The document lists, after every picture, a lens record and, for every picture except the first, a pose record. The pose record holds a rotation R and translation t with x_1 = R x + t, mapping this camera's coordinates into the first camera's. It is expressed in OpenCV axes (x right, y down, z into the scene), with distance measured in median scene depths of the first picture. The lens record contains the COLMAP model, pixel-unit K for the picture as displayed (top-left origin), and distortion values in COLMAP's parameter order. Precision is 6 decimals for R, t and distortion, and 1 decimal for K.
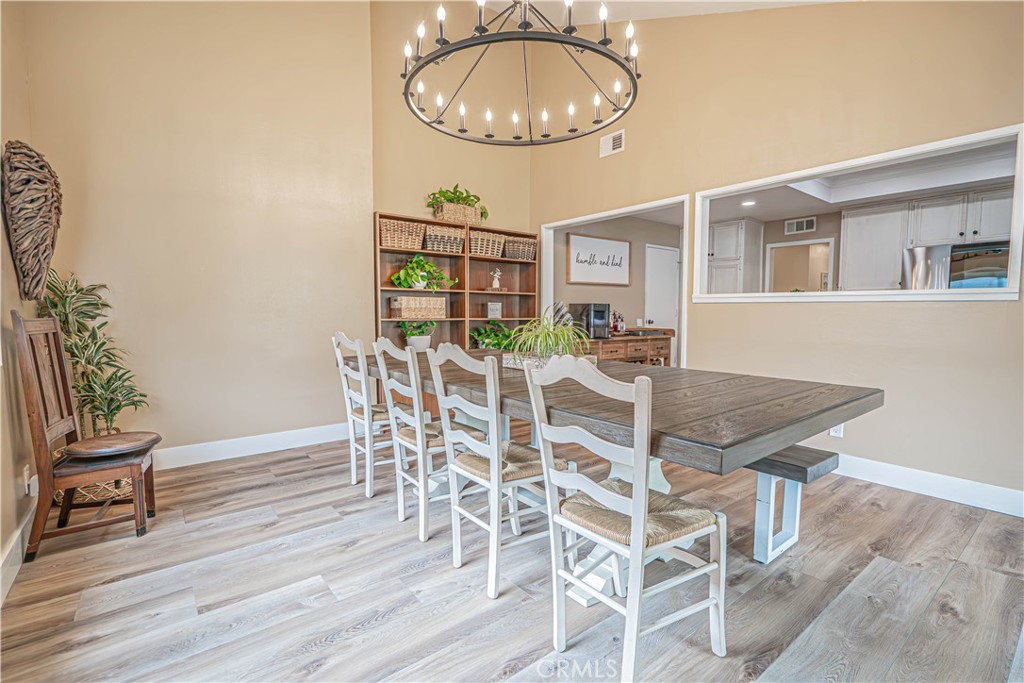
lens RADIAL K [[465.9, 0, 512.5], [0, 465.9, 345.2], [0, 0, 1]] dist [-0.003429, 0.000172]
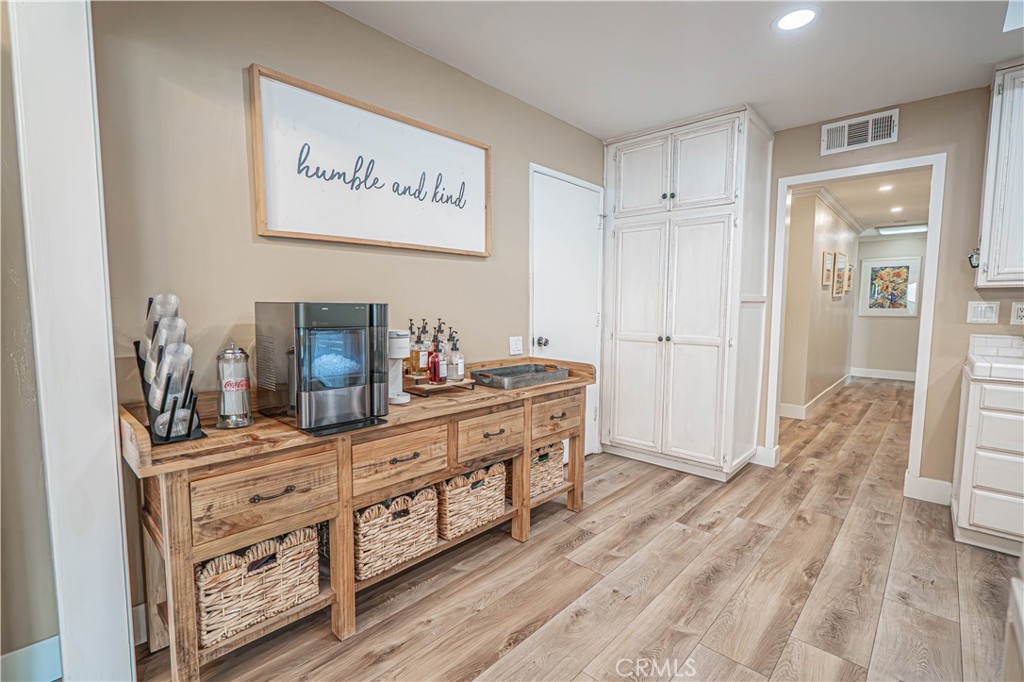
lens RADIAL K [[465.9, 0, 512.5], [0, 465.9, 344.7], [0, 0, 1]] dist [-0.003429, 0.000172]
pose [[0.988249, -0.008195, 0.152634, 0.217738], [0.005897, 0.999862, 0.015506, -0.059608], [-0.152740, -0.014423, 0.988161, 0.615794]]
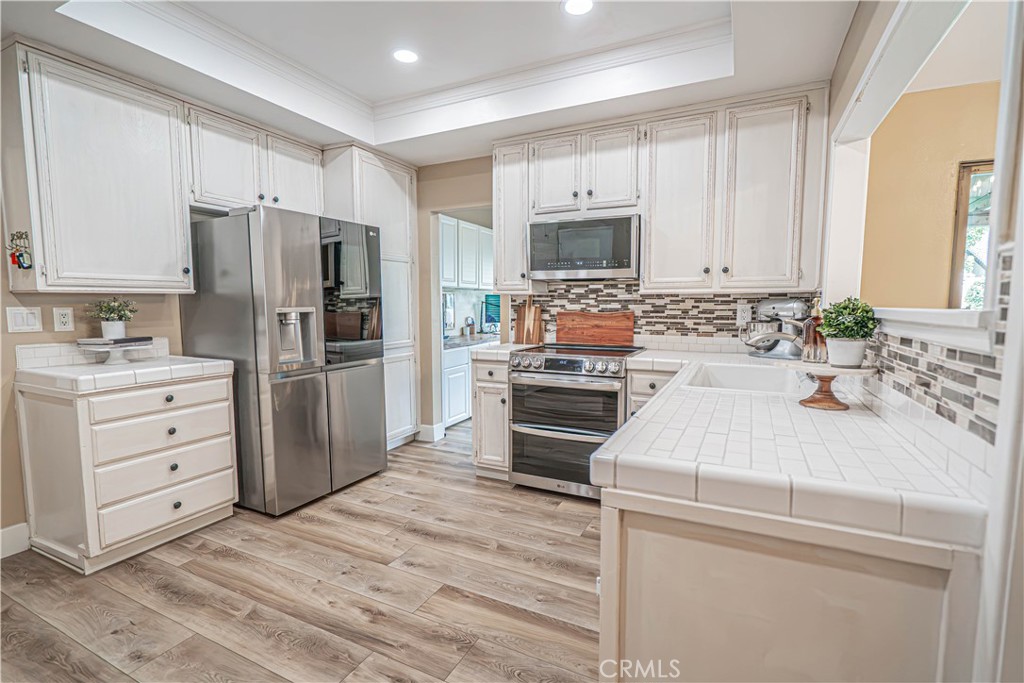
lens RADIAL K [[474.9, 0, 512.3], [0, 474.9, 344.2], [0, 0, 1]] dist [-0.000058, 0.001293]
pose [[-0.419872, -0.081439, 0.903922, 0.199971], [0.065001, 0.990710, 0.119451, -0.080562], [-0.905253, 0.108910, -0.410677, 0.774702]]
